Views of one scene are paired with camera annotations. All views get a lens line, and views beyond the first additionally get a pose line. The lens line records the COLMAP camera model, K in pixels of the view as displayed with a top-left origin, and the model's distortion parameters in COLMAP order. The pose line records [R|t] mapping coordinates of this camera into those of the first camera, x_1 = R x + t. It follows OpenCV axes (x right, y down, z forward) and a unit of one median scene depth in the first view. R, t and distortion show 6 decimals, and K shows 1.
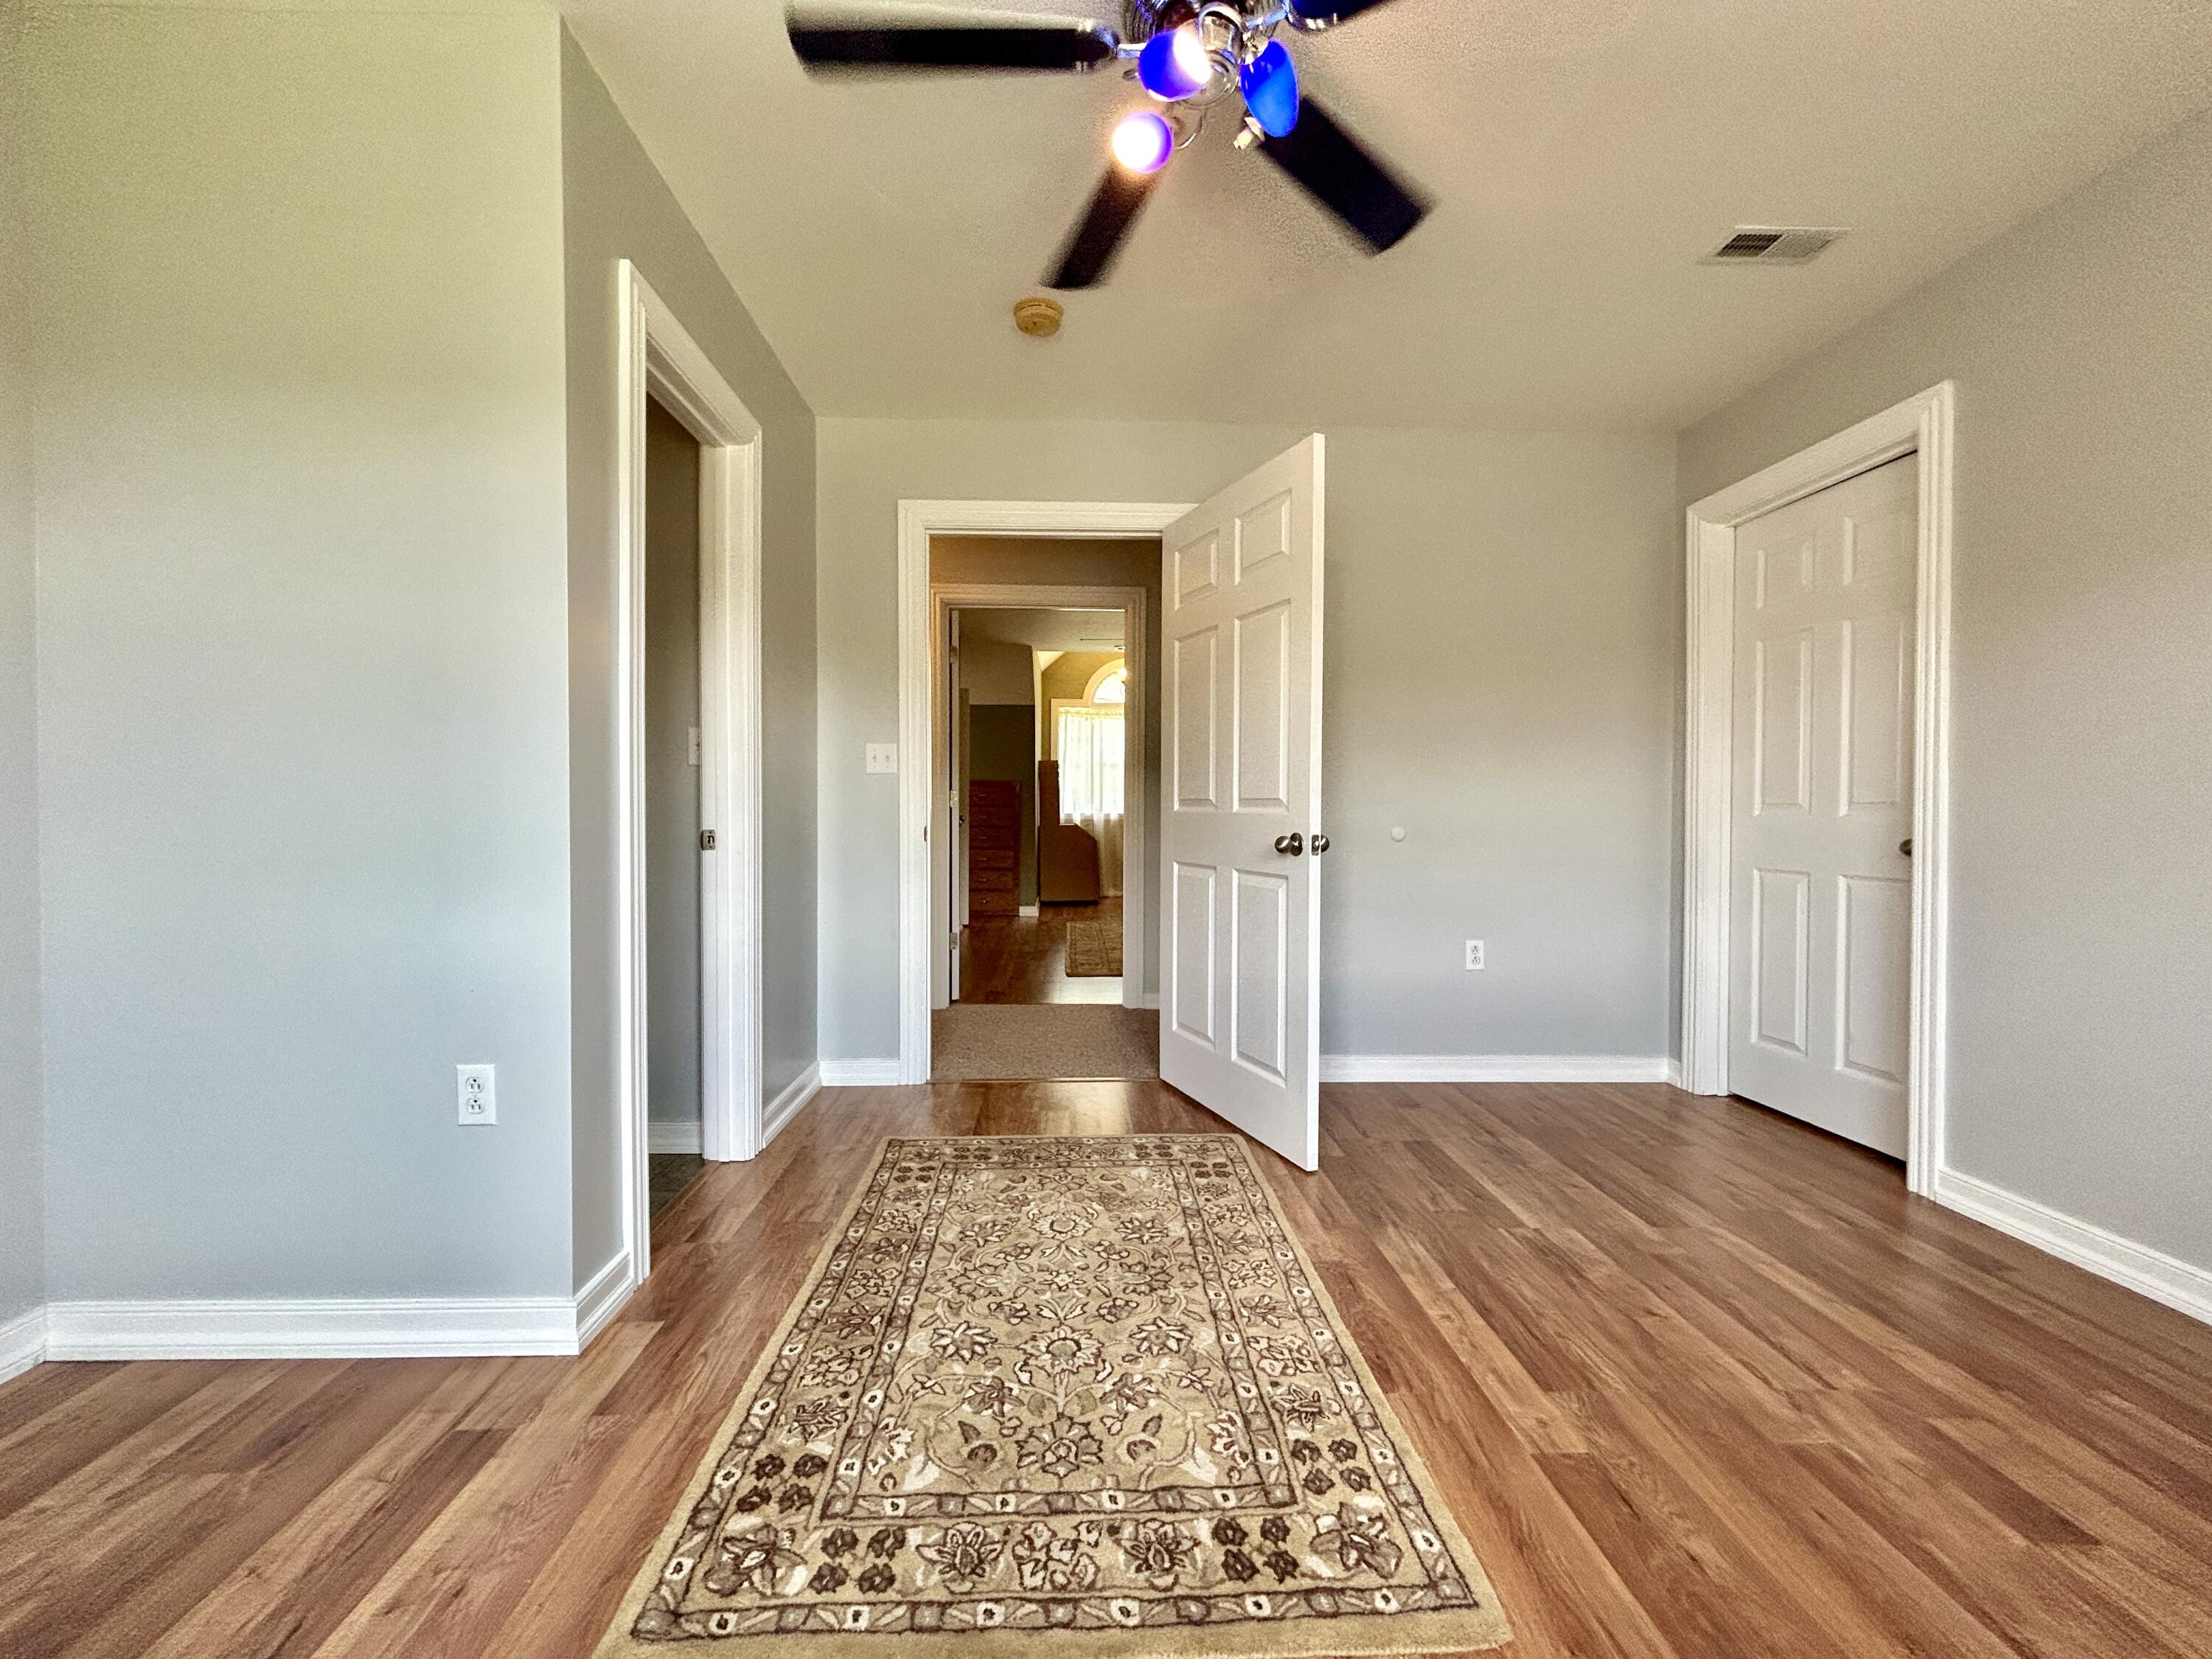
lens RADIAL K [[887.8, 0, 1099.3], [0, 887.8, 824.1], [0, 0, 1]] dist [0.003435, 0.001346]
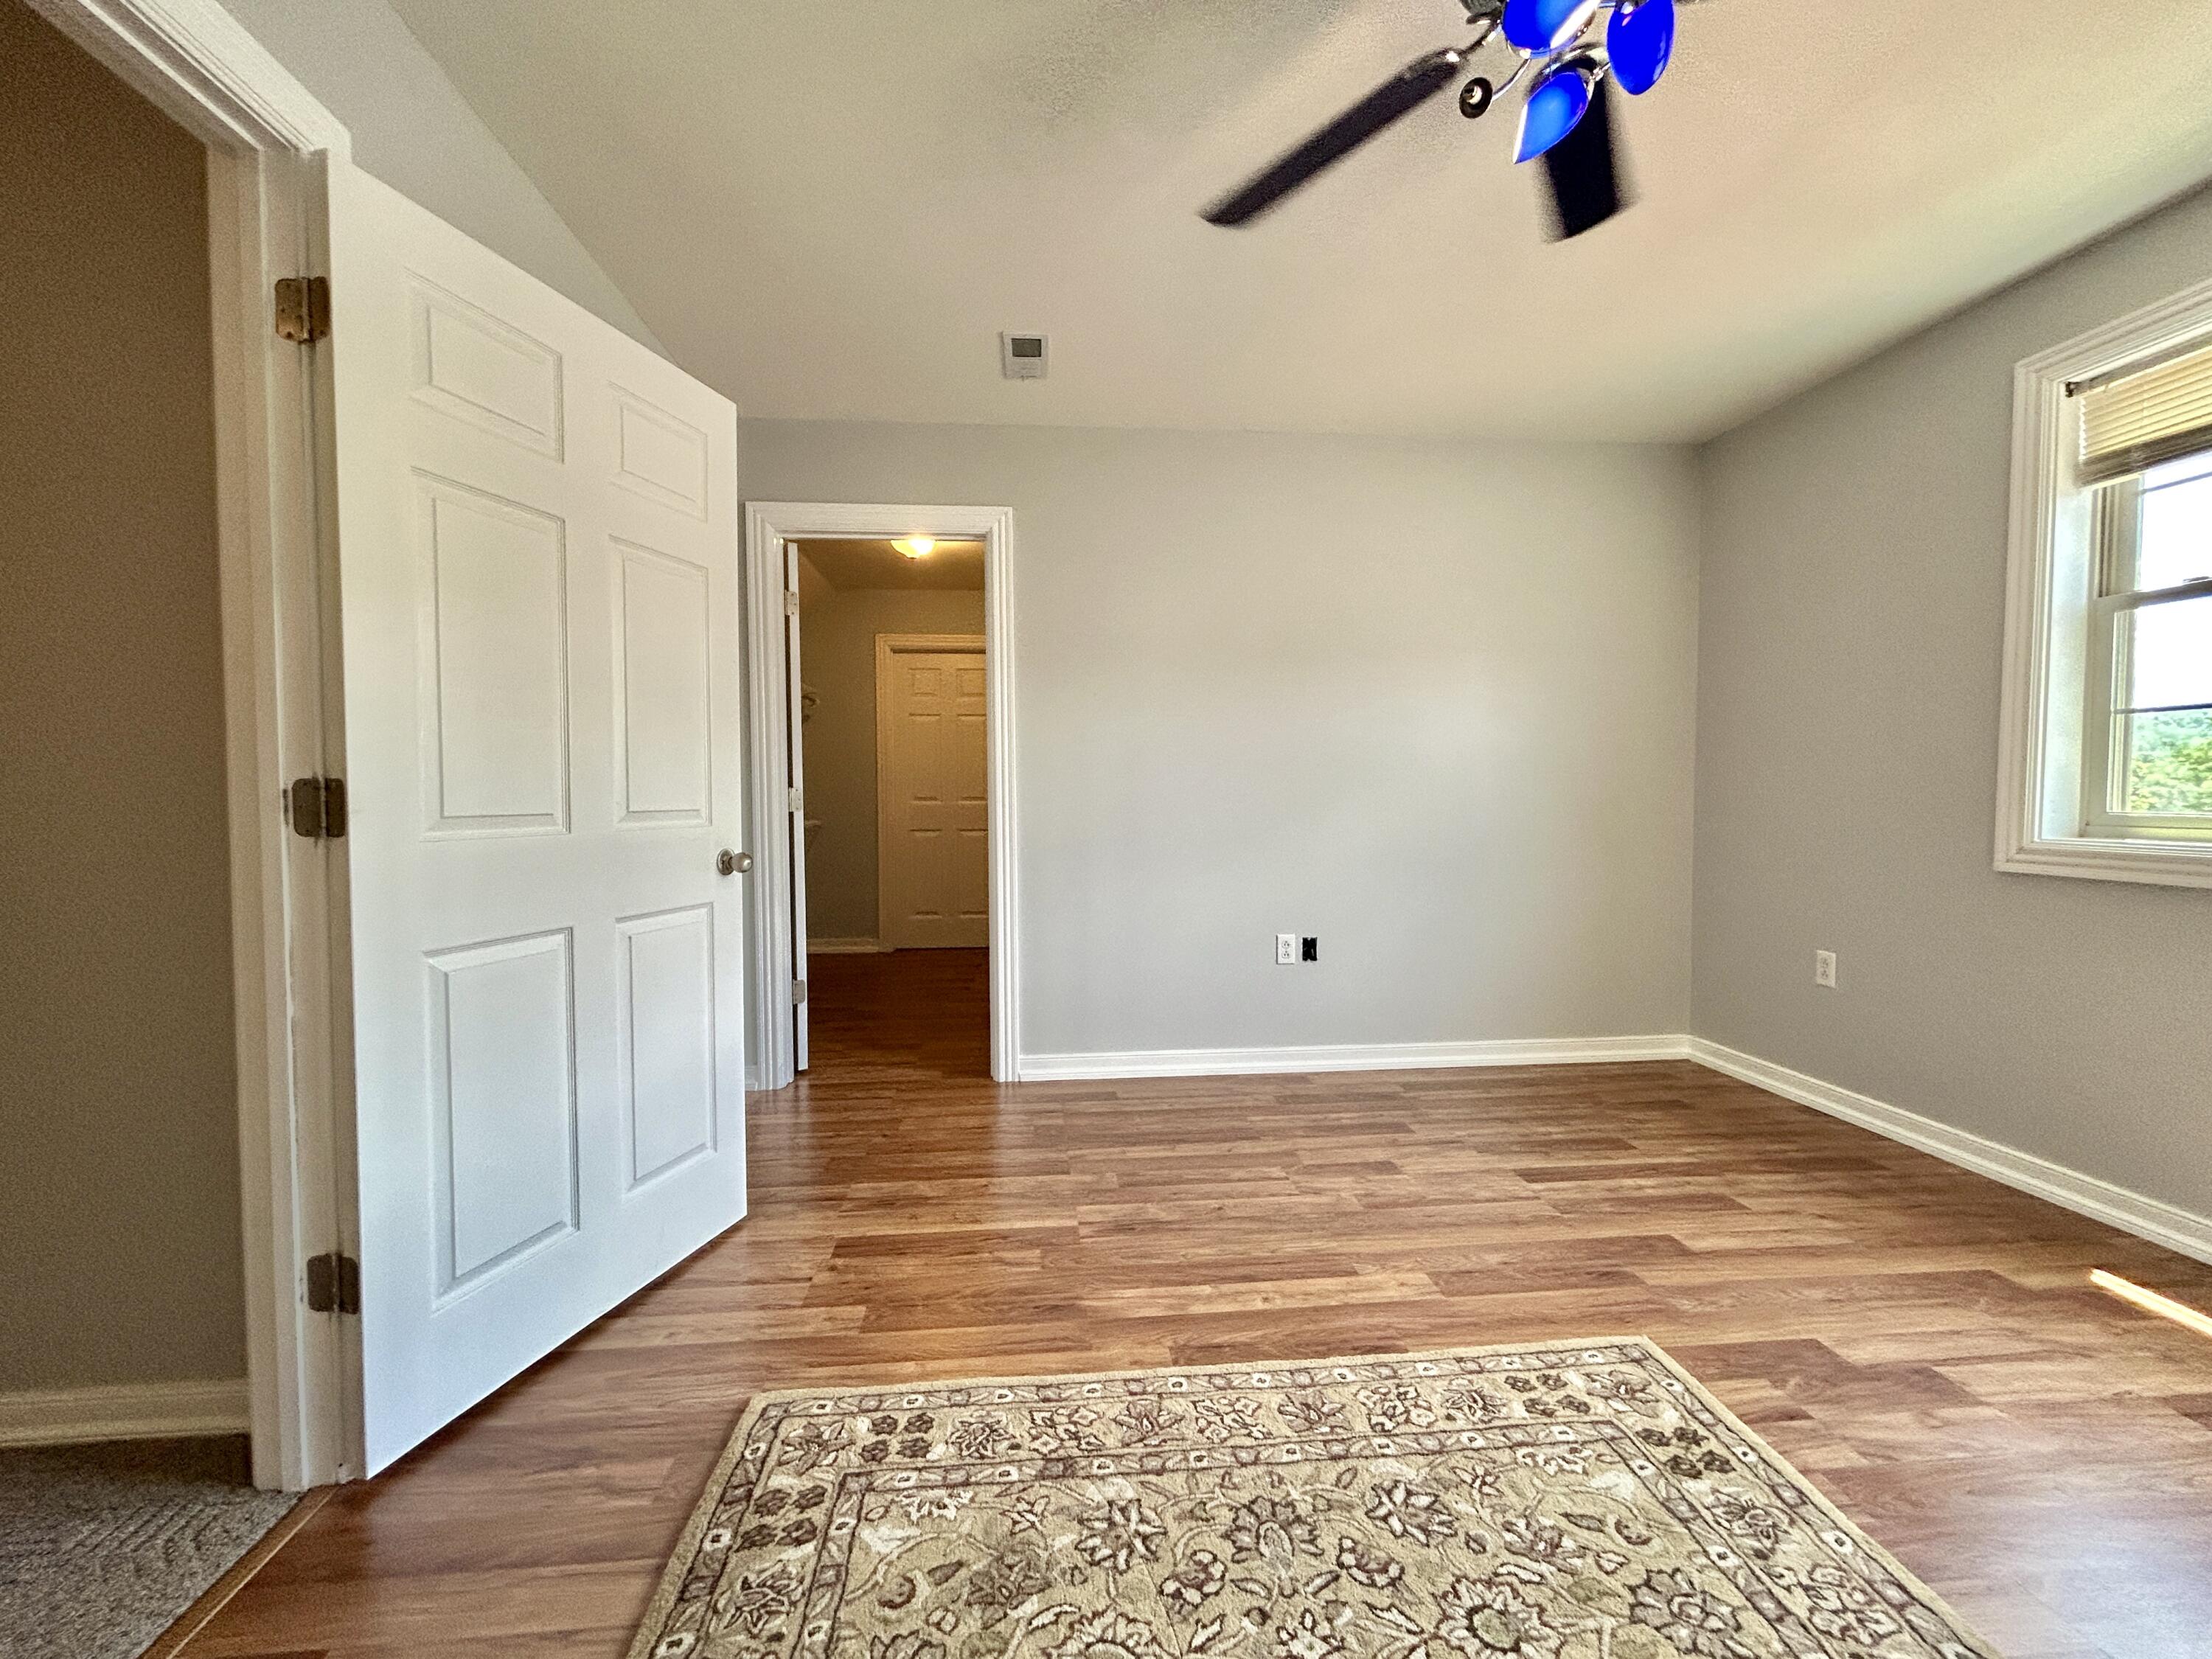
lens RADIAL K [[887.8, 0, 1096.3], [0, 887.8, 820.4], [0, 0, 1]] dist [0.003435, 0.001346]
pose [[-0.043182, -0.036058, 0.998416, -0.660109], [0.016680, 0.999183, 0.036807, -0.068340], [-0.998928, 0.018243, -0.042545, 1.252622]]
